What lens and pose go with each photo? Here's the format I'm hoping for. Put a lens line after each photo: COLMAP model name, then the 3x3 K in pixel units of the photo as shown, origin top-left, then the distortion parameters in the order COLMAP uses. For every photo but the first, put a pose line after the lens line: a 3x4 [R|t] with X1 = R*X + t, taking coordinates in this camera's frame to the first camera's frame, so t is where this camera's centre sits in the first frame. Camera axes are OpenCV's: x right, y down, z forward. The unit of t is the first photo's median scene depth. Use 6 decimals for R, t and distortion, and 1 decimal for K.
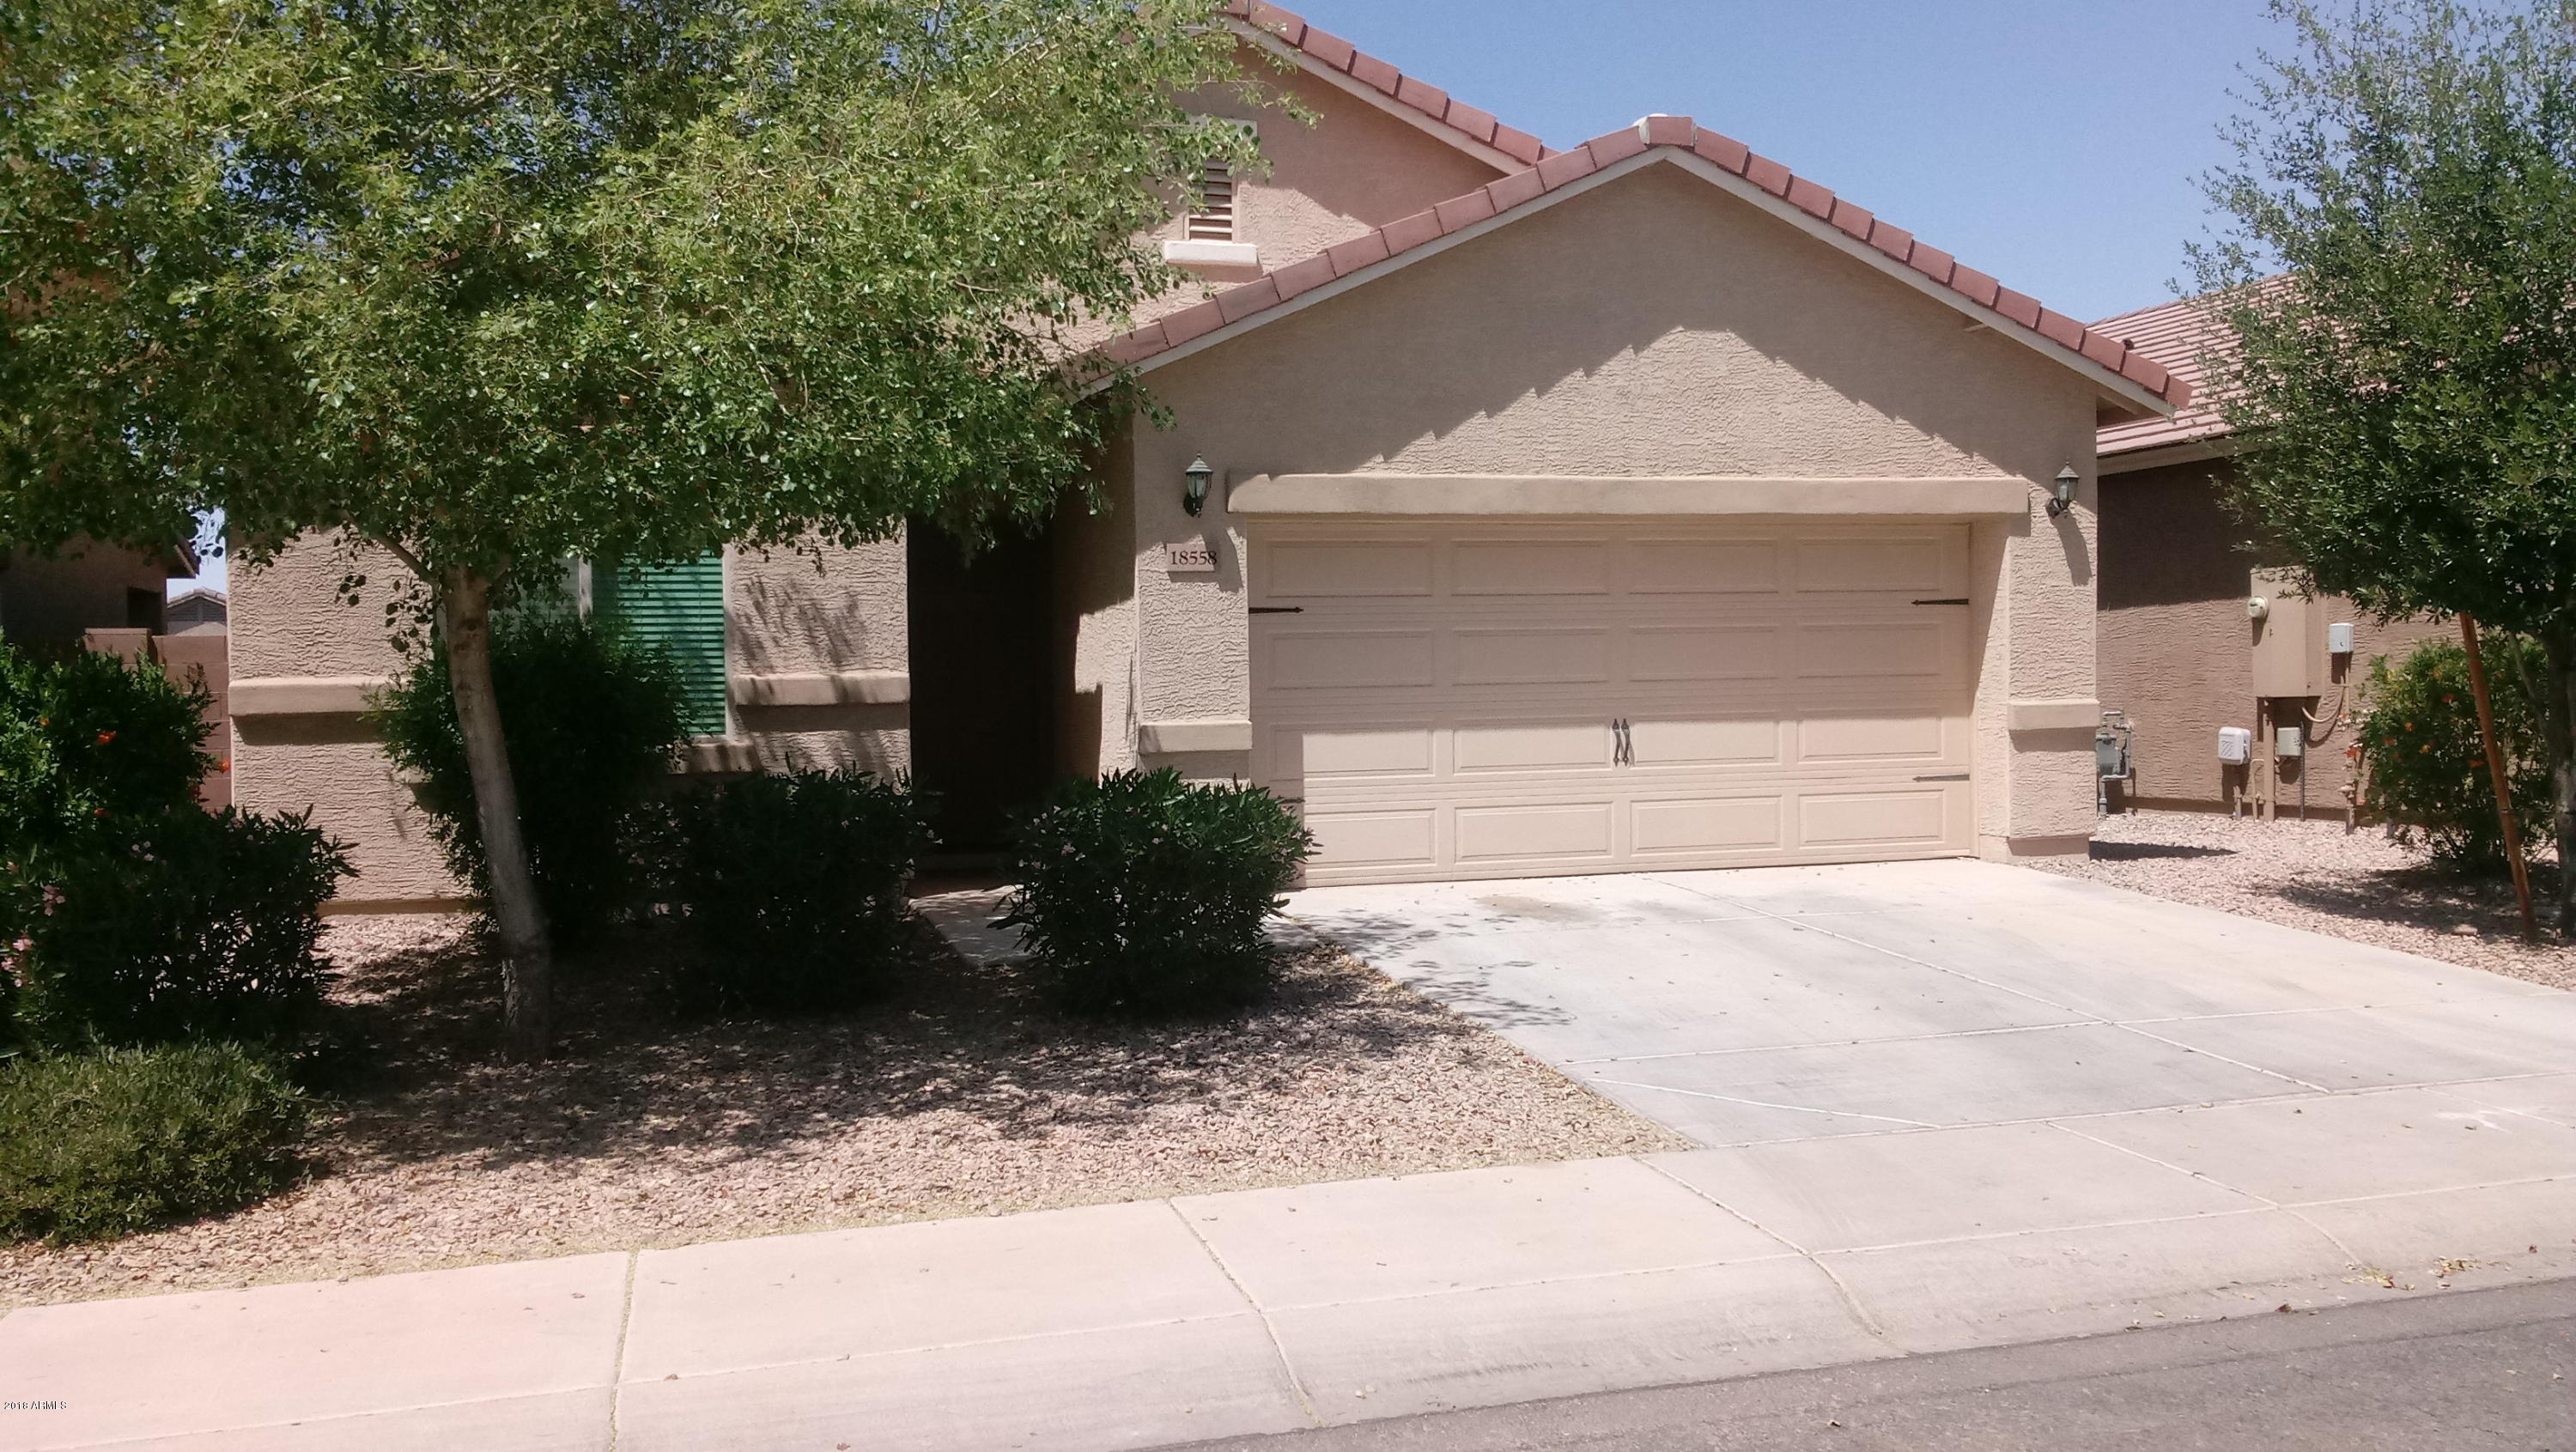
lens RADIAL K [[2231.3, 0, 1271.3], [0, 2231.3, 705.6], [0, 0, 1]] dist [0.131275, -0.226944]
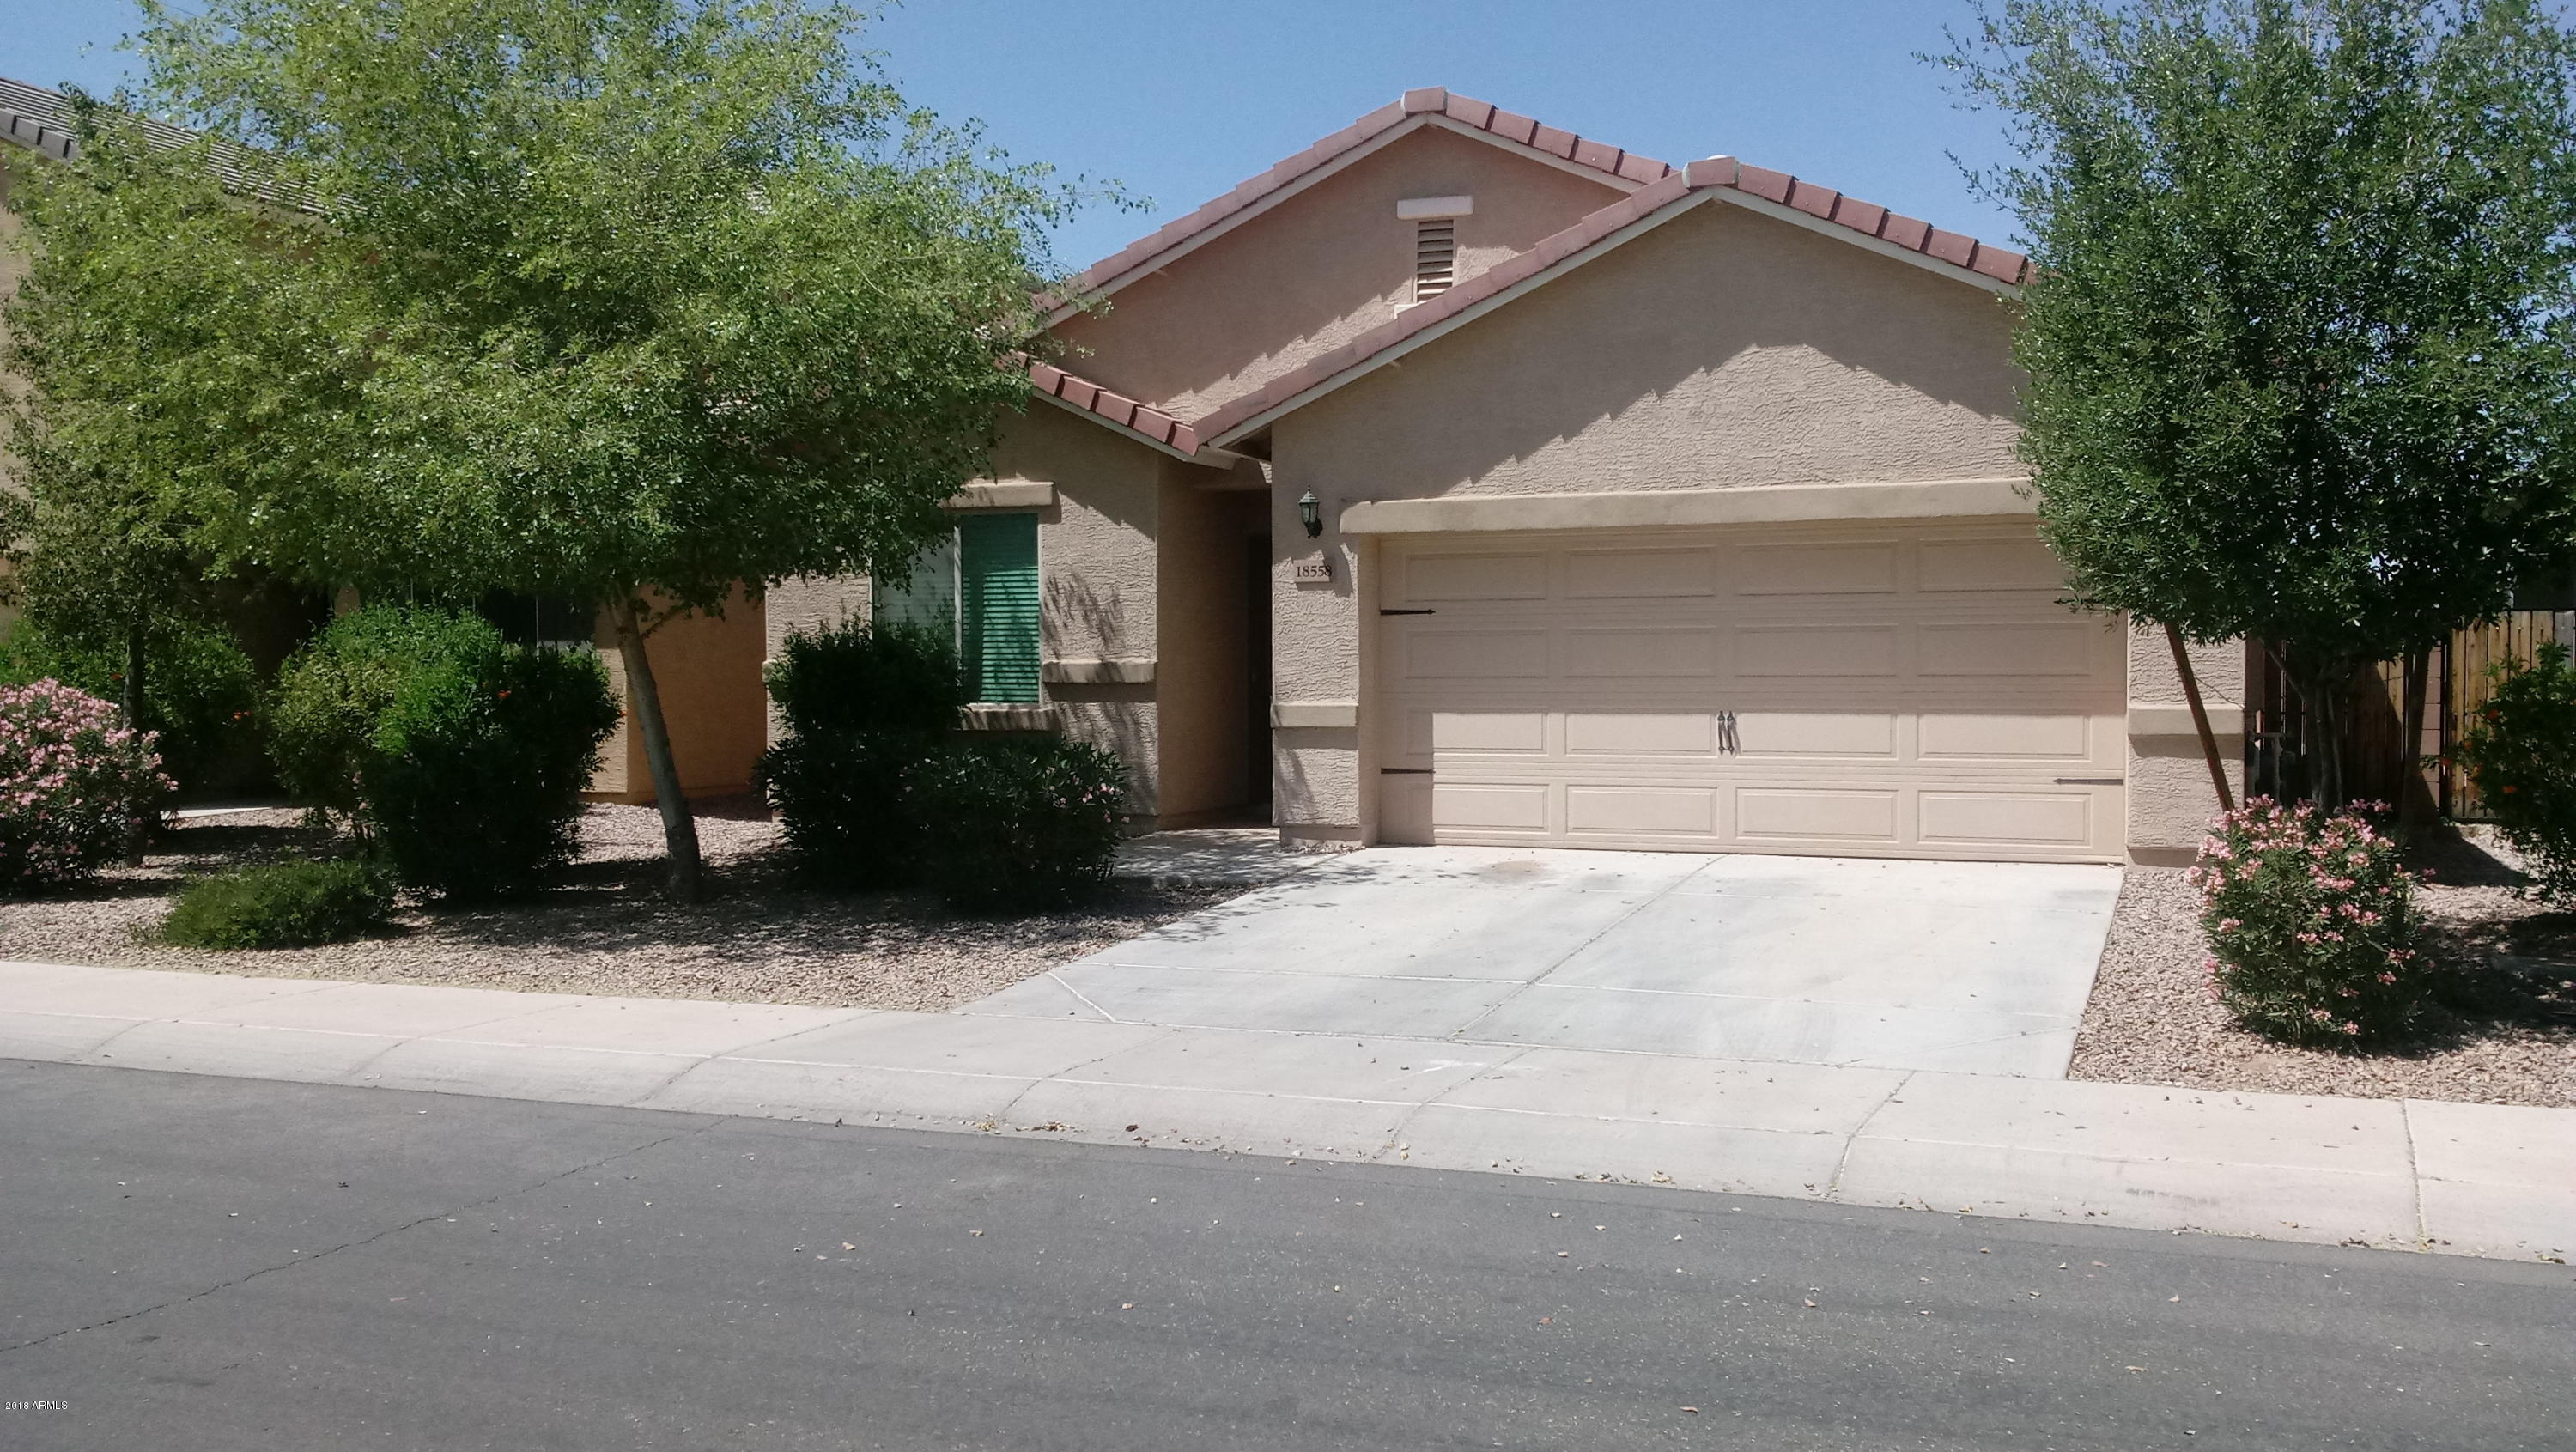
lens RADIAL K [[2245.6, 0, 1288.0], [0, 2245.6, 726.0], [0, 0, 1]] dist [0.023795, 0.008297]
pose [[0.762870, 0.036159, -0.645540, 0.730513], [-0.013985, 0.999124, 0.039439, -0.028005], [0.646401, -0.021059, 0.762707, 0.036237]]
